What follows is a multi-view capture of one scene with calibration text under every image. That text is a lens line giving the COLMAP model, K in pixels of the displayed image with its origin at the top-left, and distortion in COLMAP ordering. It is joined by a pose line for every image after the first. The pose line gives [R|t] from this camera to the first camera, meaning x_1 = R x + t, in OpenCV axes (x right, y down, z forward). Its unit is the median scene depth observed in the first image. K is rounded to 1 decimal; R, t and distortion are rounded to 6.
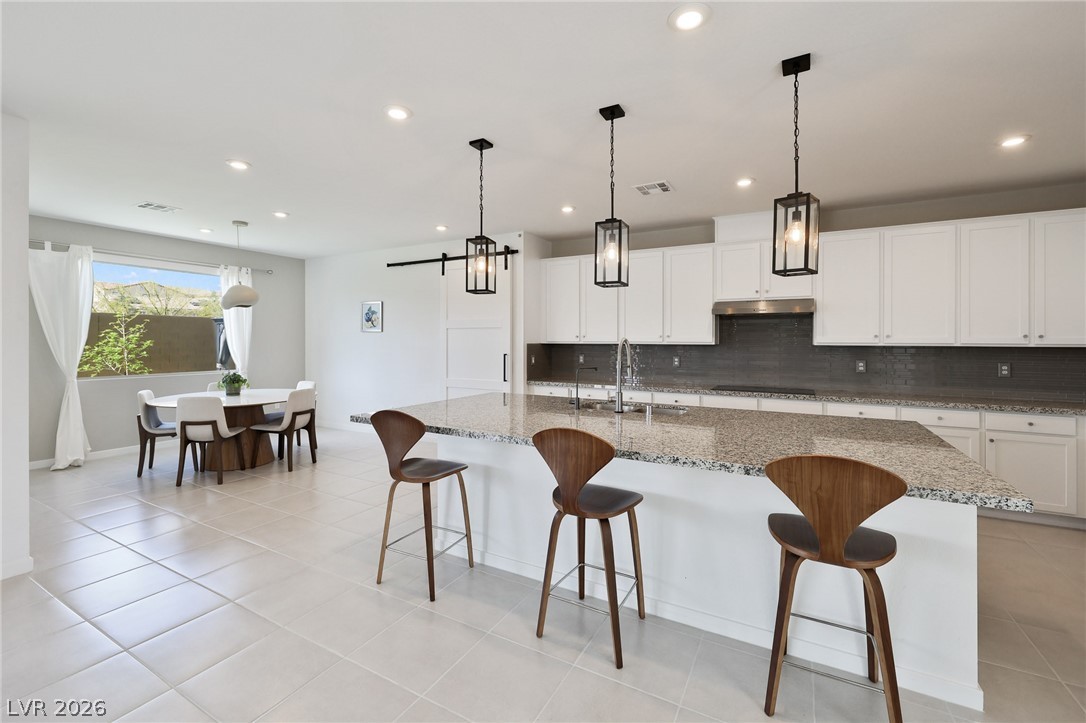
lens RADIAL K [[462.1, 0, 545.1], [0, 462.1, 329.2], [0, 0, 1]] dist [-0.001003, -0.000123]
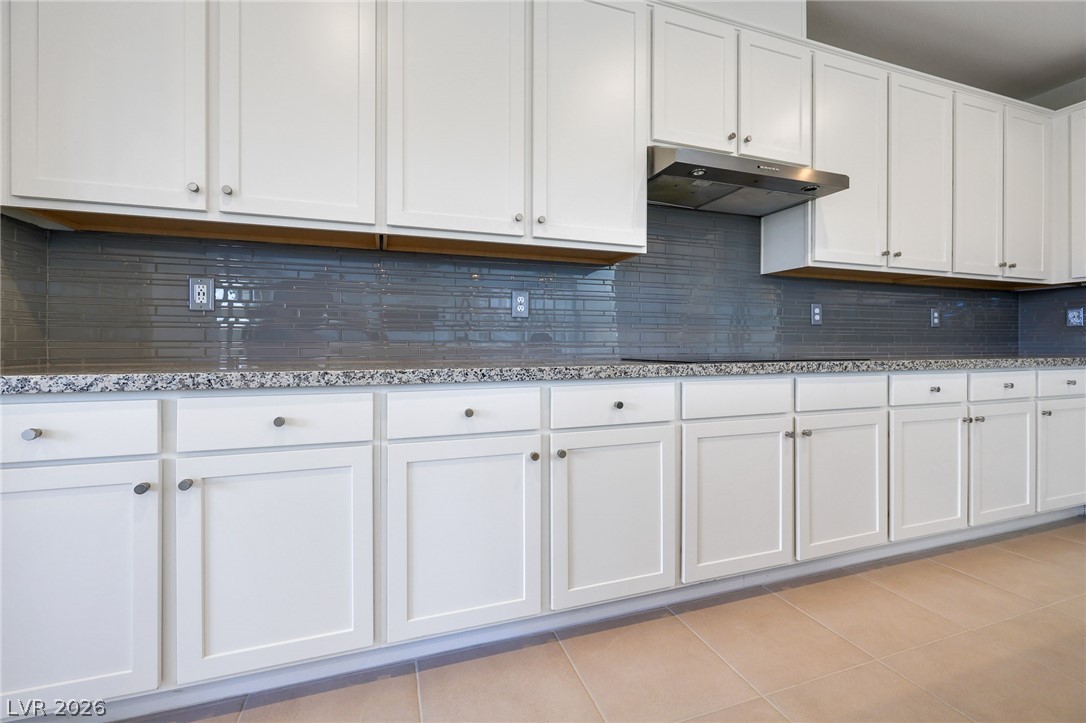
lens RADIAL K [[473.6, 0, 543.9], [0, 473.6, 341.8], [0, 0, 1]] dist [-0.001002, -0.000116]
pose [[0.663871, -0.000389, 0.747847, 0.006274], [-0.018352, 0.999690, 0.016811, 0.107196], [-0.747622, -0.024885, 0.663658, 0.819605]]
